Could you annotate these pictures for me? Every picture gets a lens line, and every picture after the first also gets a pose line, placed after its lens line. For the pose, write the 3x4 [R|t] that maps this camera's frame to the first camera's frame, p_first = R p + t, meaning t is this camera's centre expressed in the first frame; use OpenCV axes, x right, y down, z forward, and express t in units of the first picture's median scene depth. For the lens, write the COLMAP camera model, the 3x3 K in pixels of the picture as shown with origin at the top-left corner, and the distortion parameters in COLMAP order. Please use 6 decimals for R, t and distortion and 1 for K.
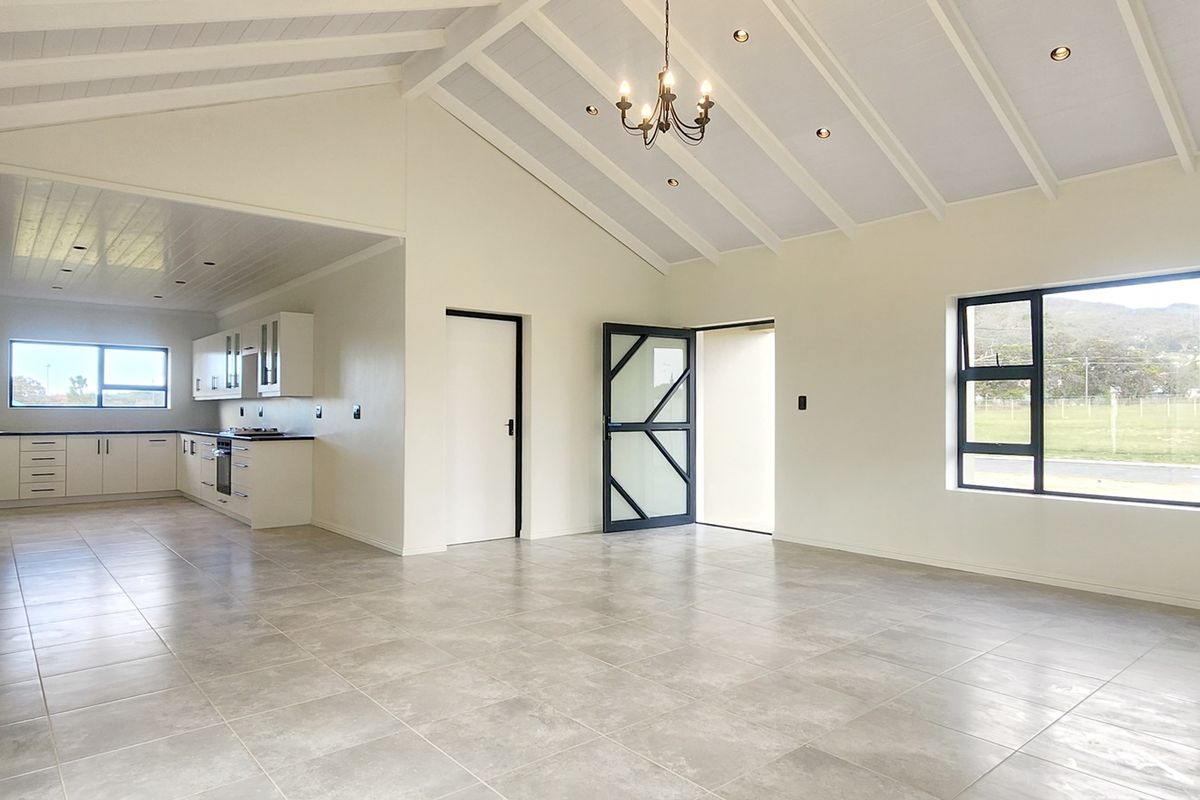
lens RADIAL K [[734.5, 0, 599.8], [0, 734.5, 402.5], [0, 0, 1]] dist [0.000044, -0.001260]
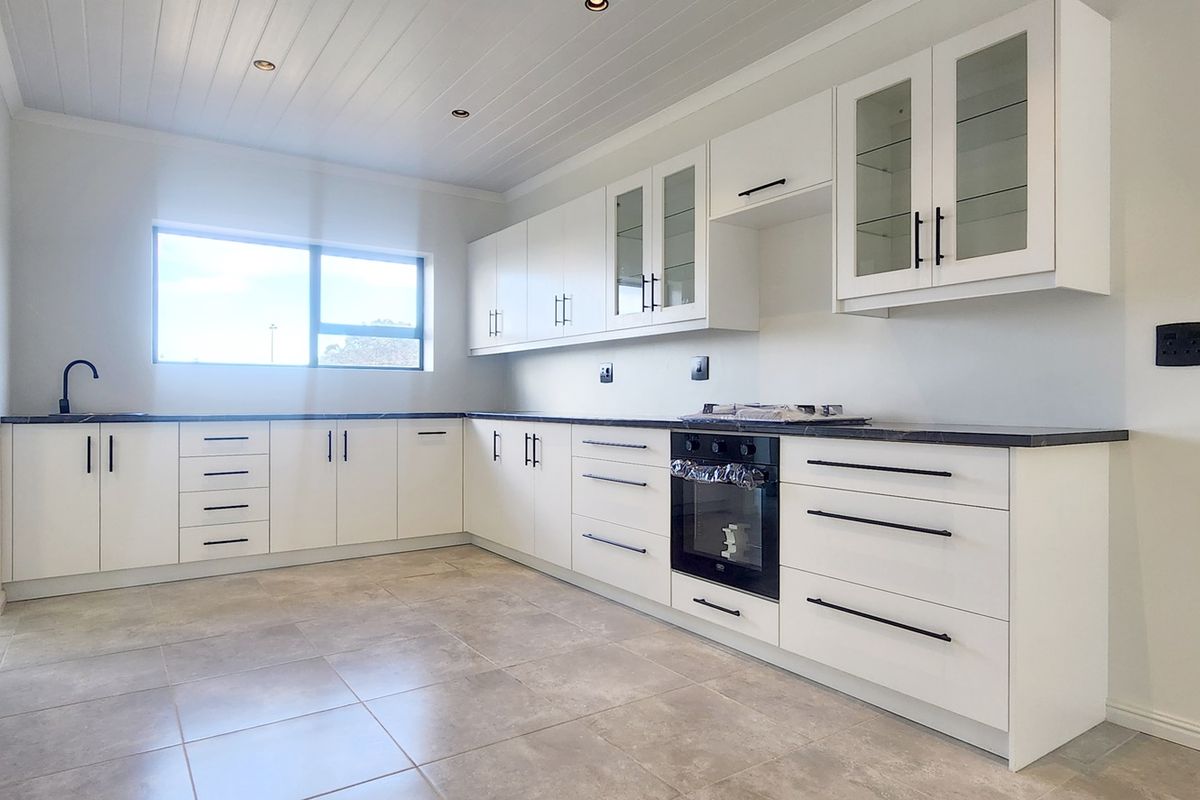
lens RADIAL K [[734.5, 0, 594.7], [0, 734.5, 399.6], [0, 0, 1]] dist [0.000044, -0.001260]
pose [[0.992756, -0.000733, -0.120149, -0.431015], [0.002537, 0.999886, 0.014859, 0.022522], [0.120124, -0.015056, 0.992645, 0.521616]]
